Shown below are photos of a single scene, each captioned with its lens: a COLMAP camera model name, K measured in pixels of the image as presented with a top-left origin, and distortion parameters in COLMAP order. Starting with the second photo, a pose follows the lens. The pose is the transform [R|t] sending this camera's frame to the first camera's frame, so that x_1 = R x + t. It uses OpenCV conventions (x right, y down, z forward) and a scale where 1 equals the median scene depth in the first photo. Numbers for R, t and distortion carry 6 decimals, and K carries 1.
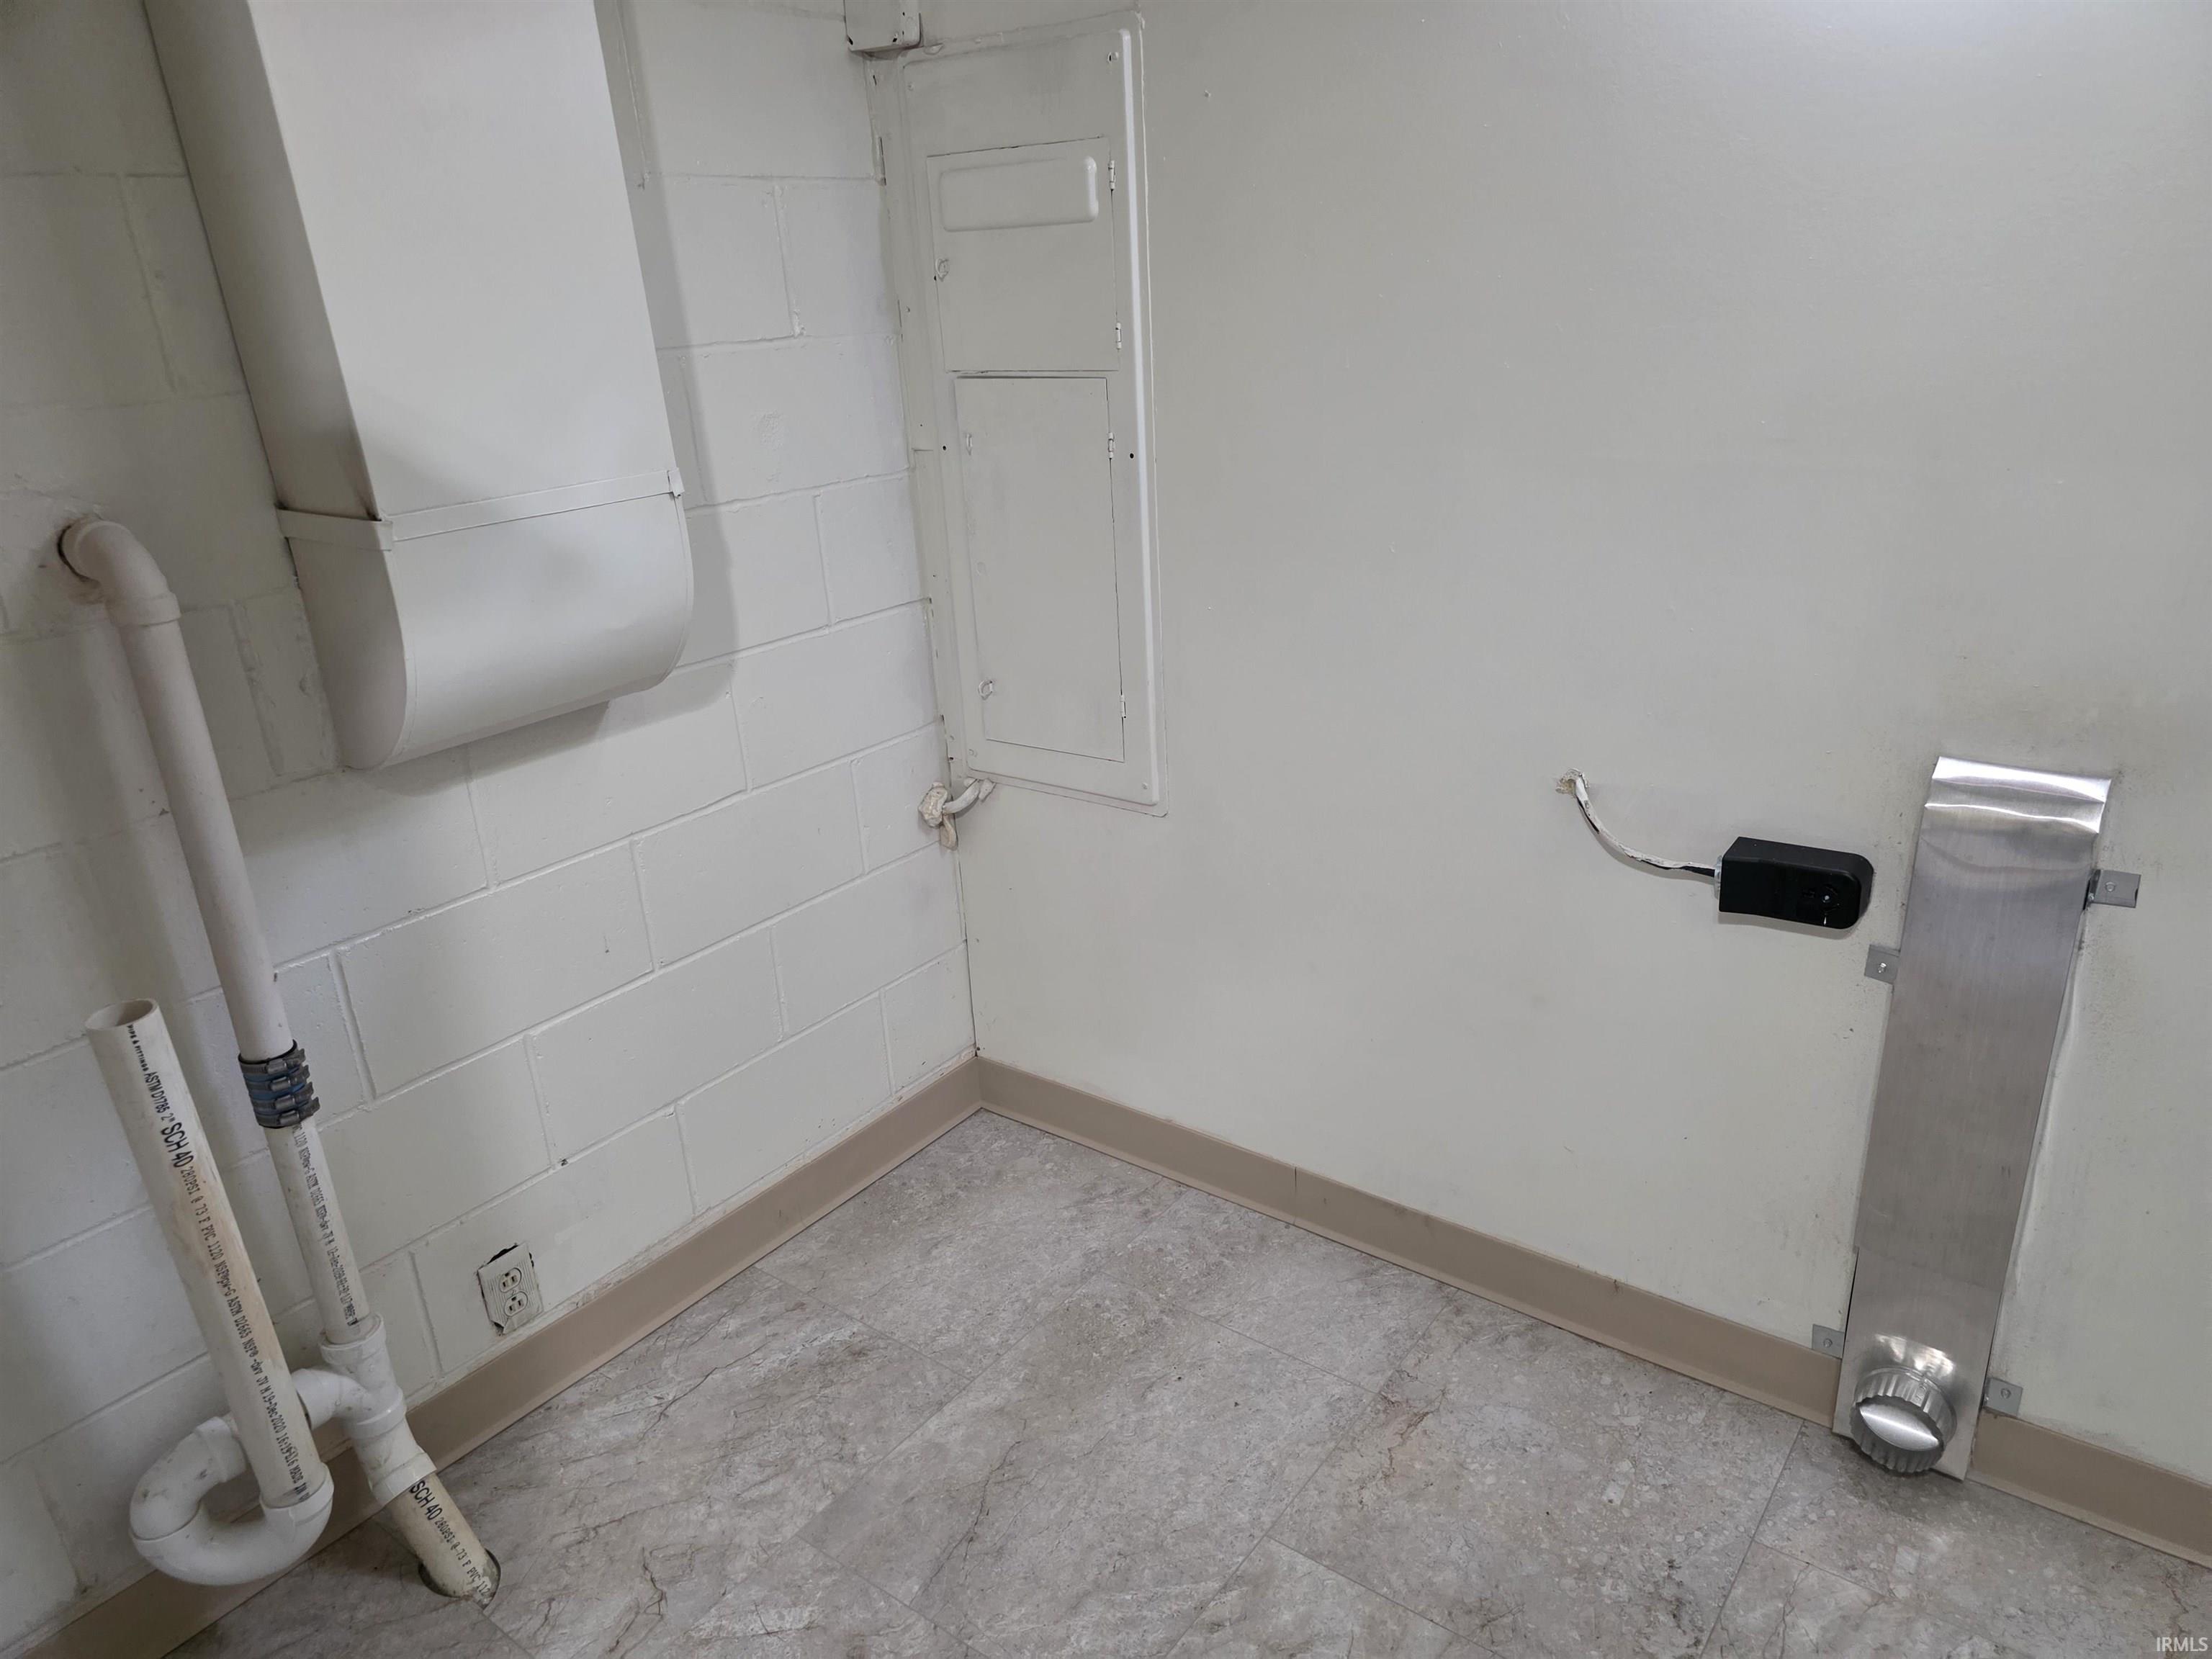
lens RADIAL K [[1498.2, 0, 1121.2], [0, 1498.2, 858.2], [0, 0, 1]] dist [0.053942, -0.046889]
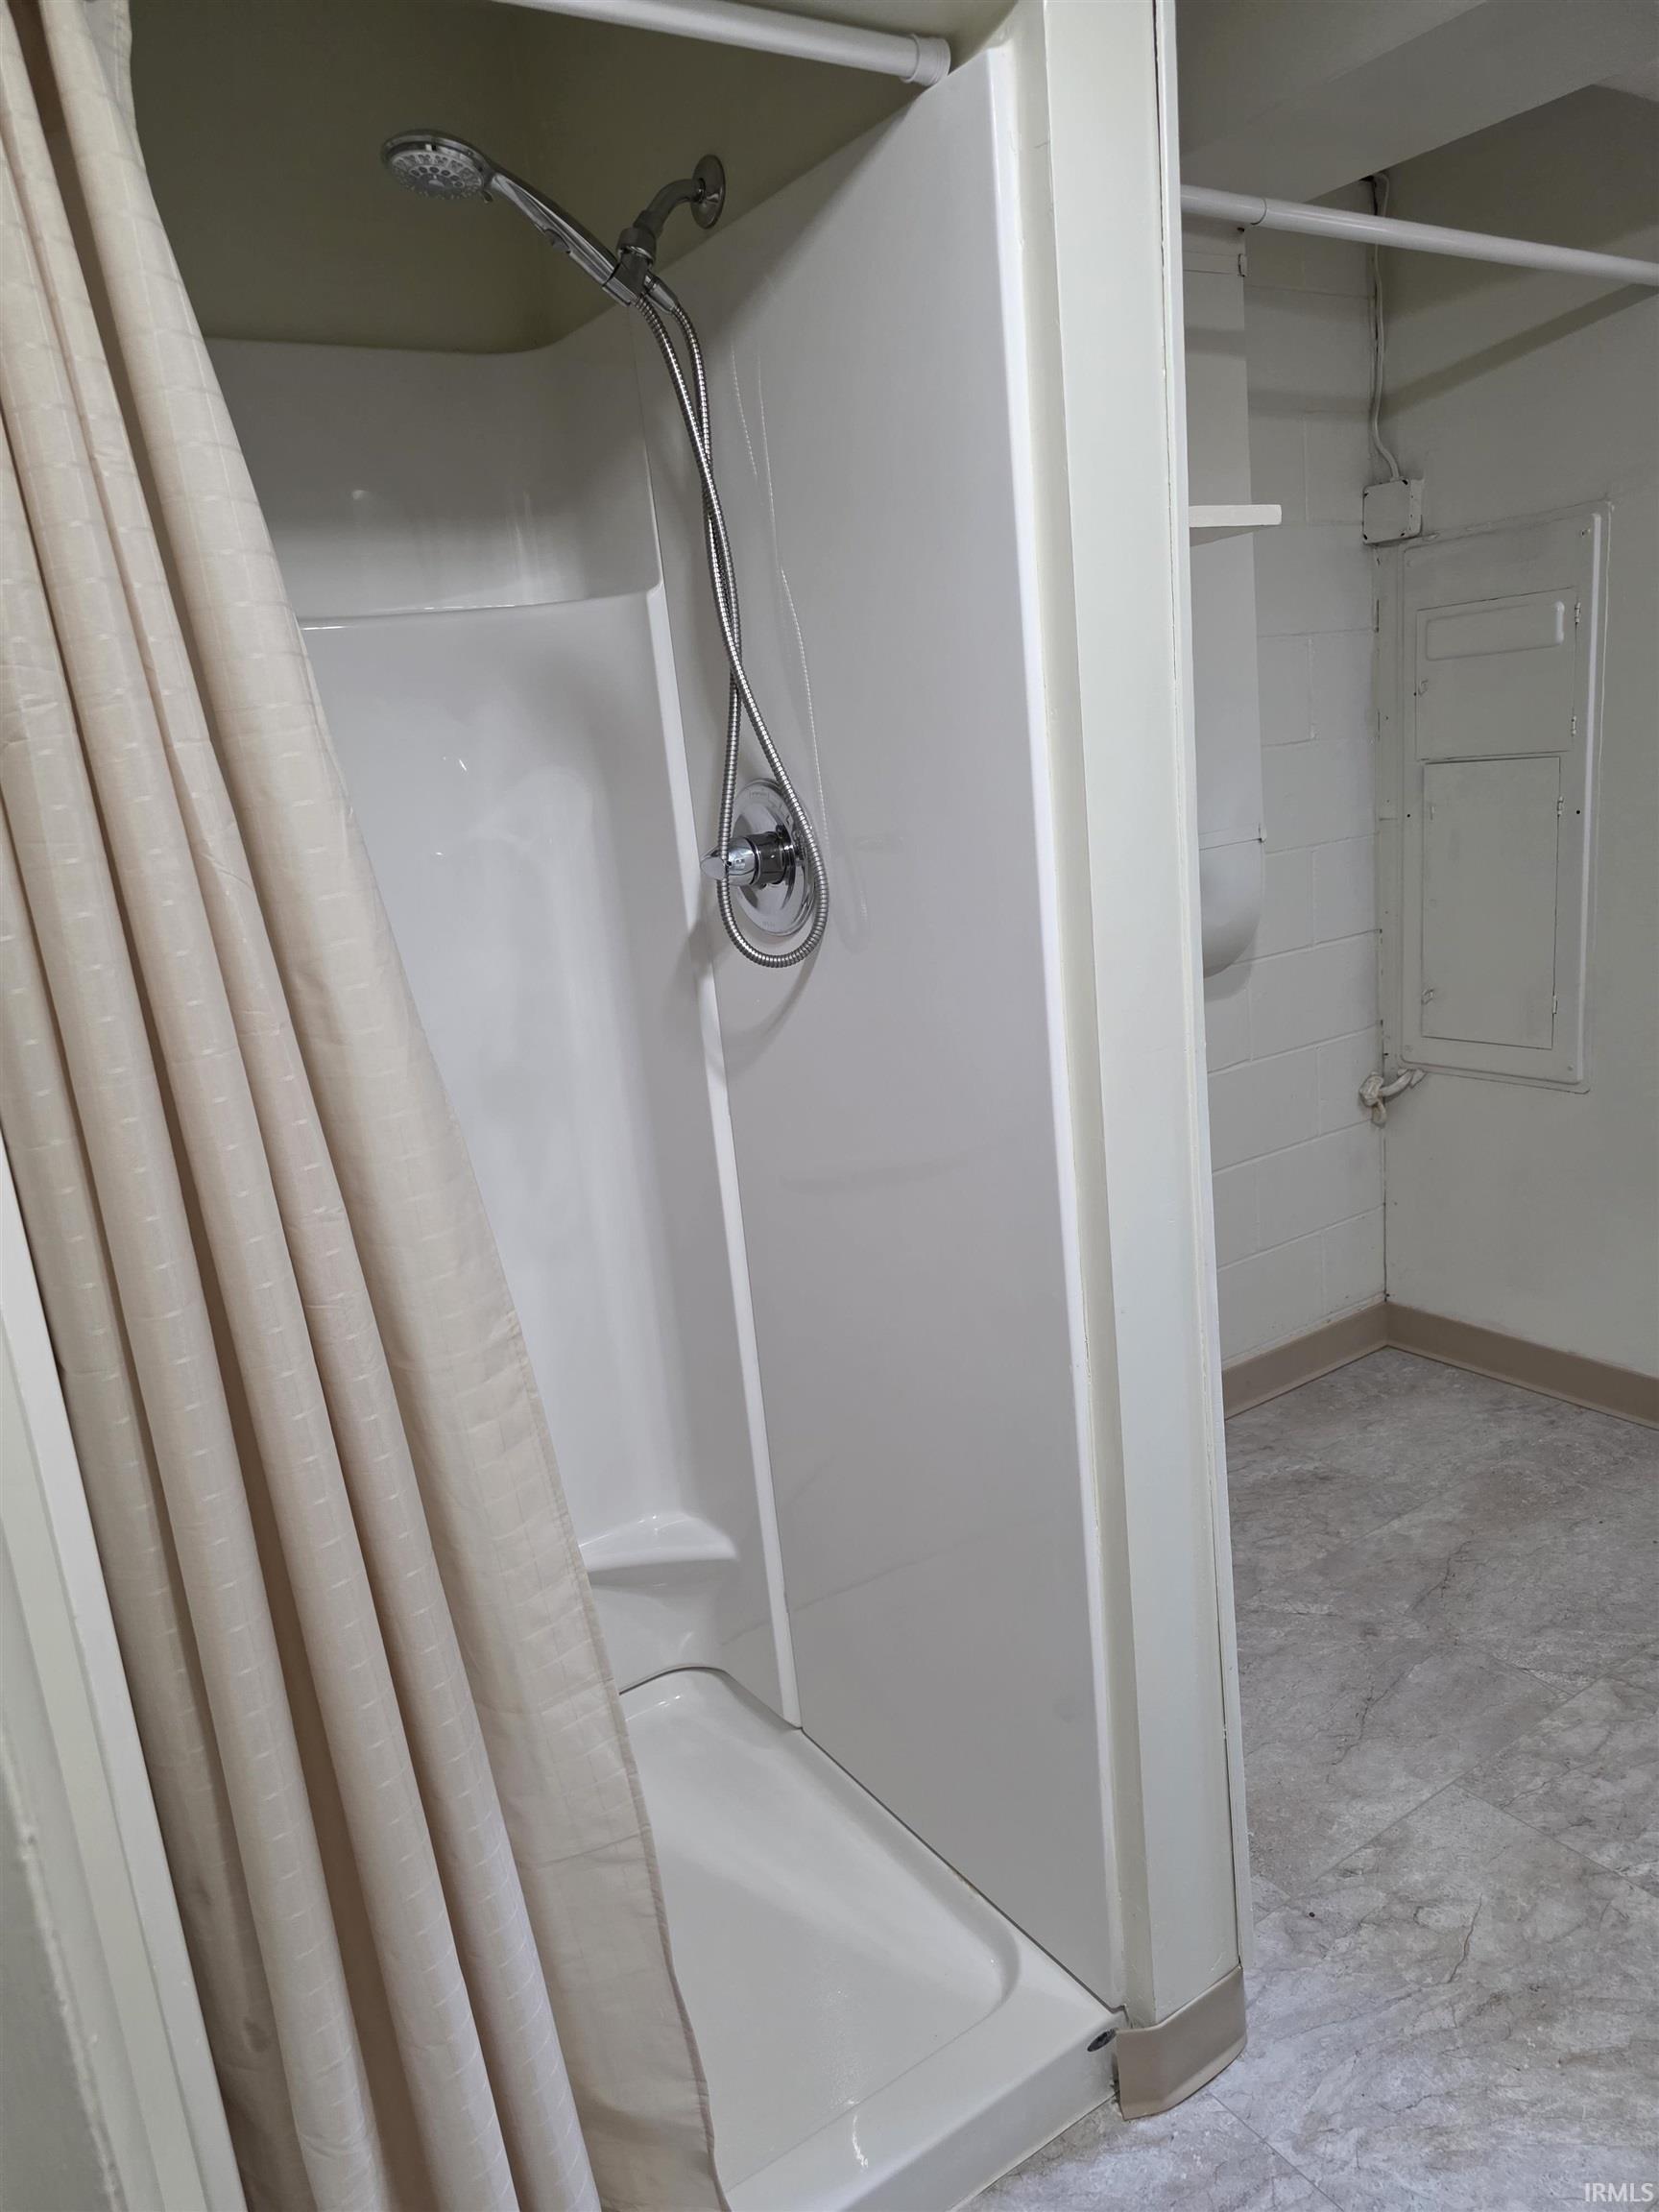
lens RADIAL K [[1498.2, 0, 820.7], [0, 1498.2, 1115.6], [0, 0, 1]] dist [0.053942, -0.046889]
pose [[0.941235, 0.039536, -0.335430, -0.172652], [-0.075470, 0.992634, -0.094777, 0.186188], [0.329212, 0.114522, 0.937286, -0.471336]]
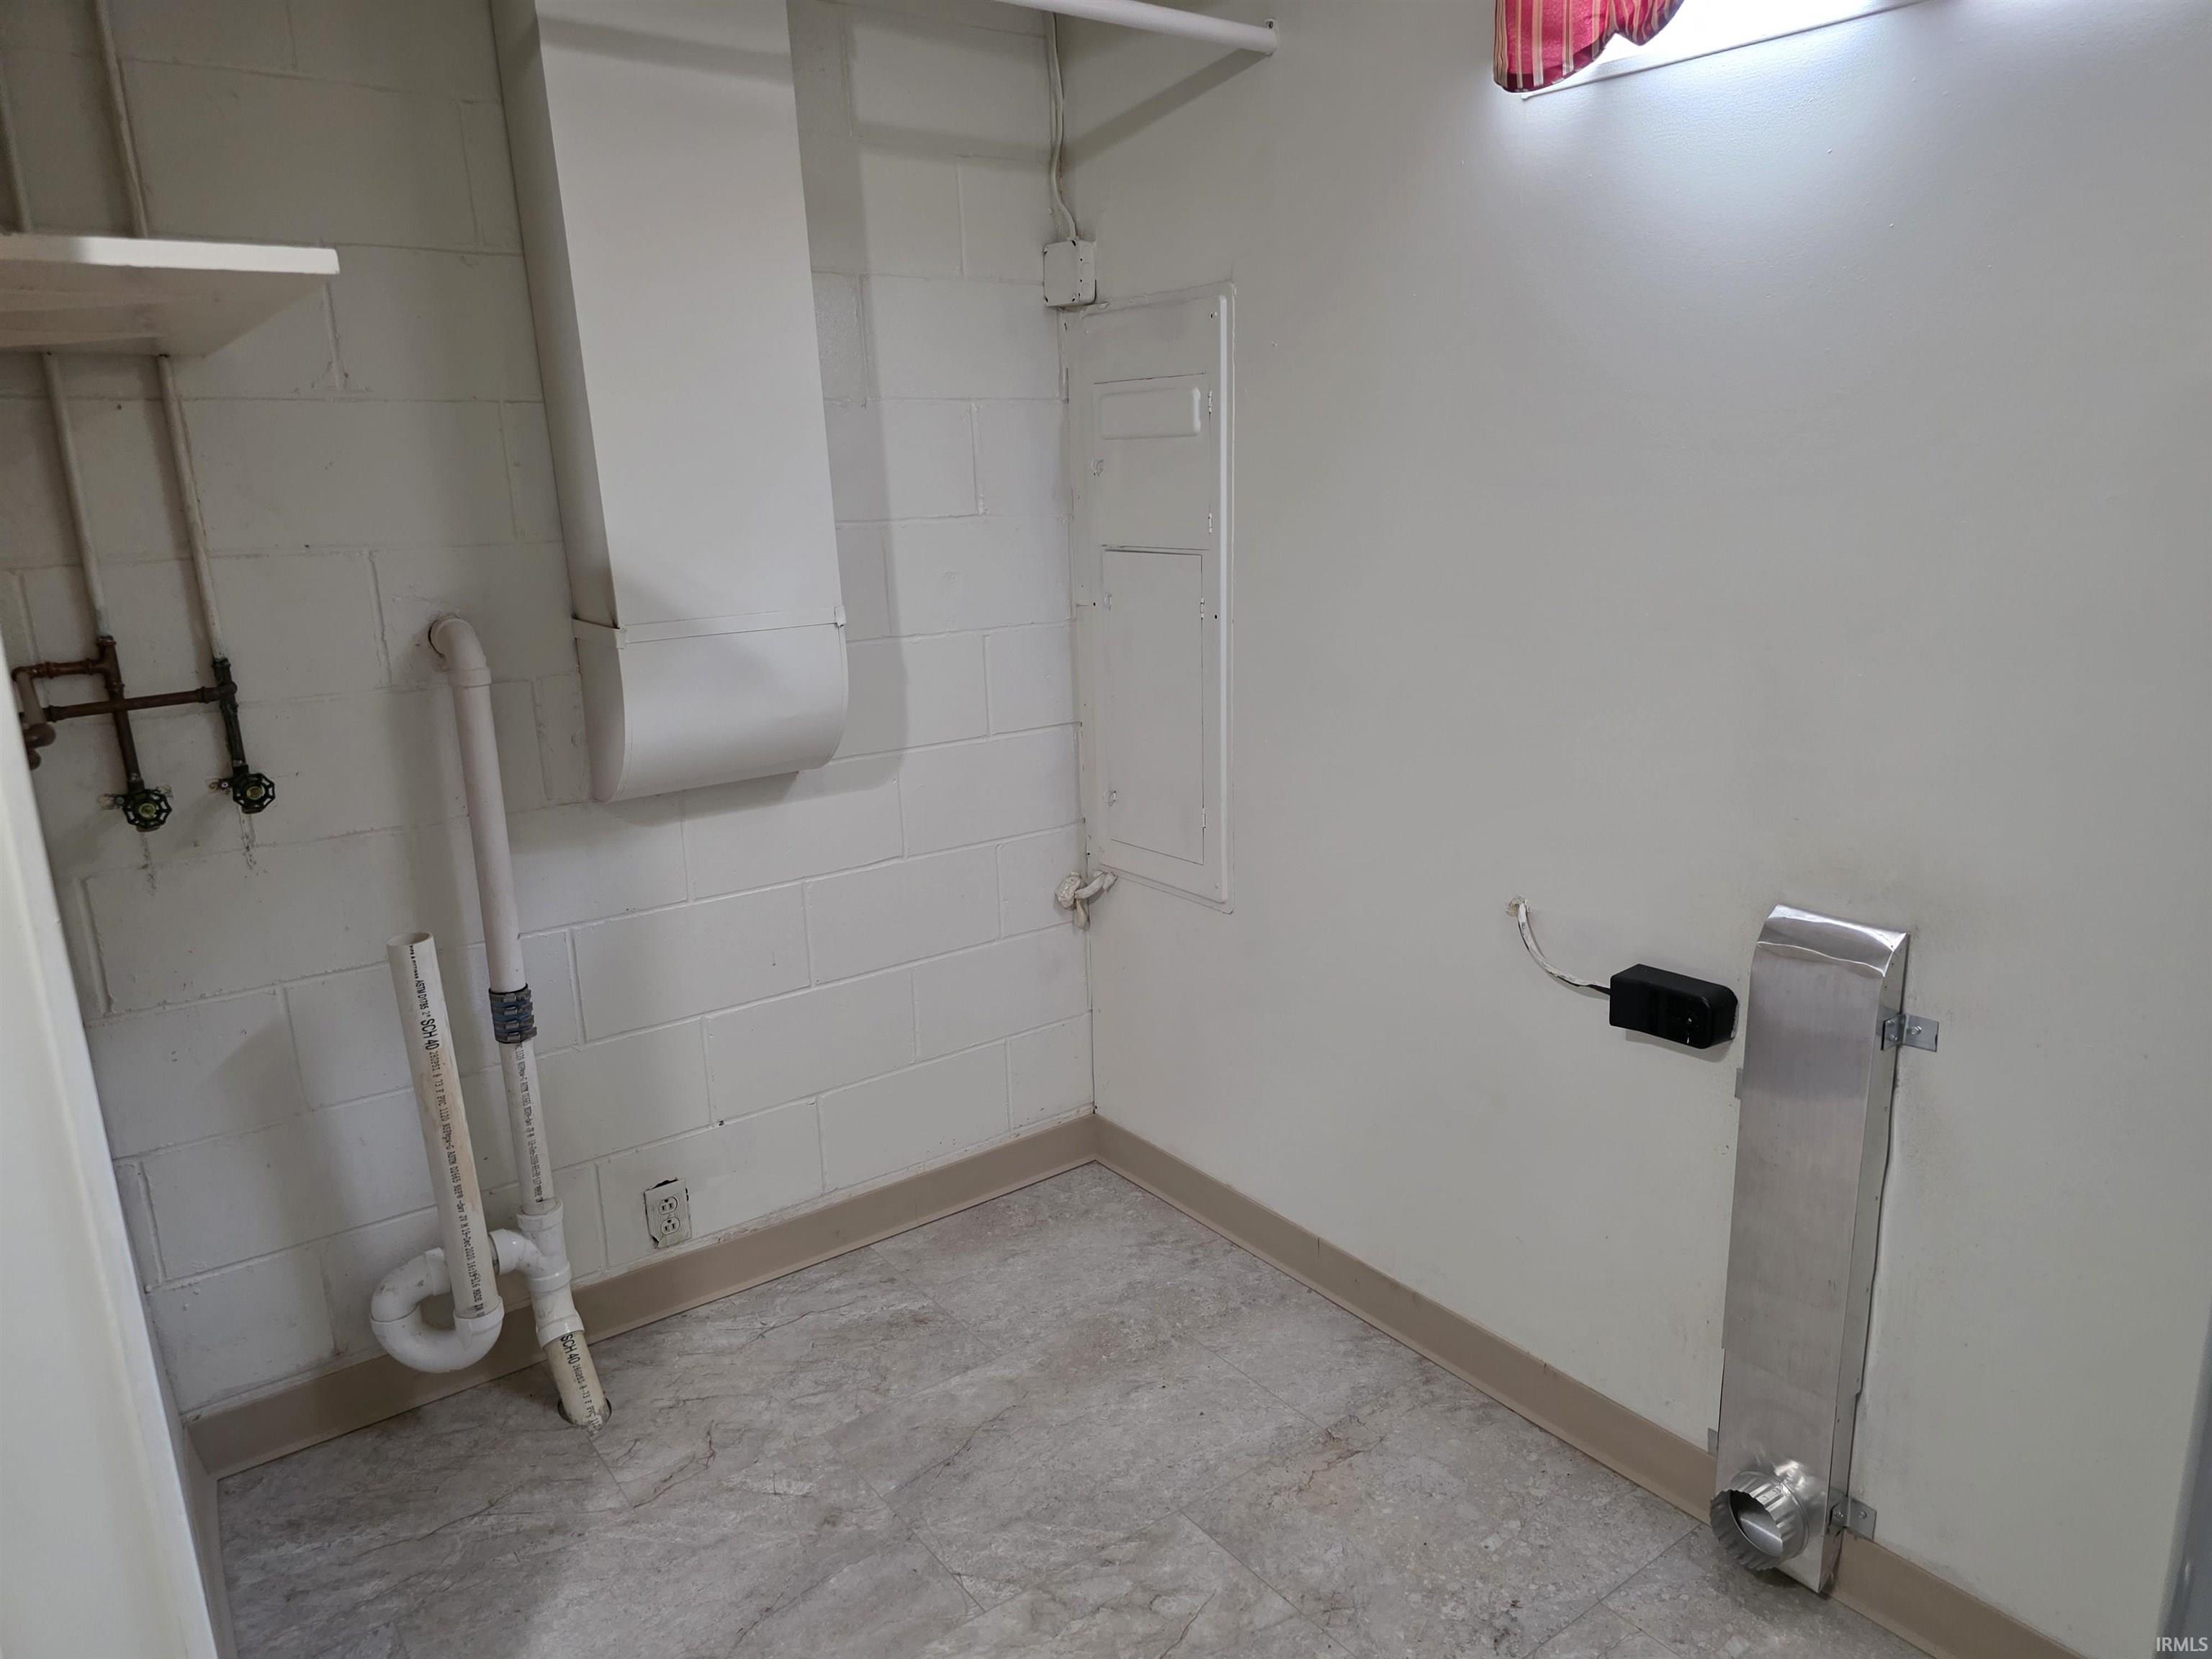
lens RADIAL K [[1498.2, 0, 1106.5], [0, 1498.2, 842.4], [0, 0, 1]] dist [0.053942, -0.046889]
pose [[0.959286, 0.093380, -0.266554, 0.282862], [-0.122871, 0.987753, -0.096163, 0.048815], [0.254309, 0.124999, 0.959011, -0.194867]]
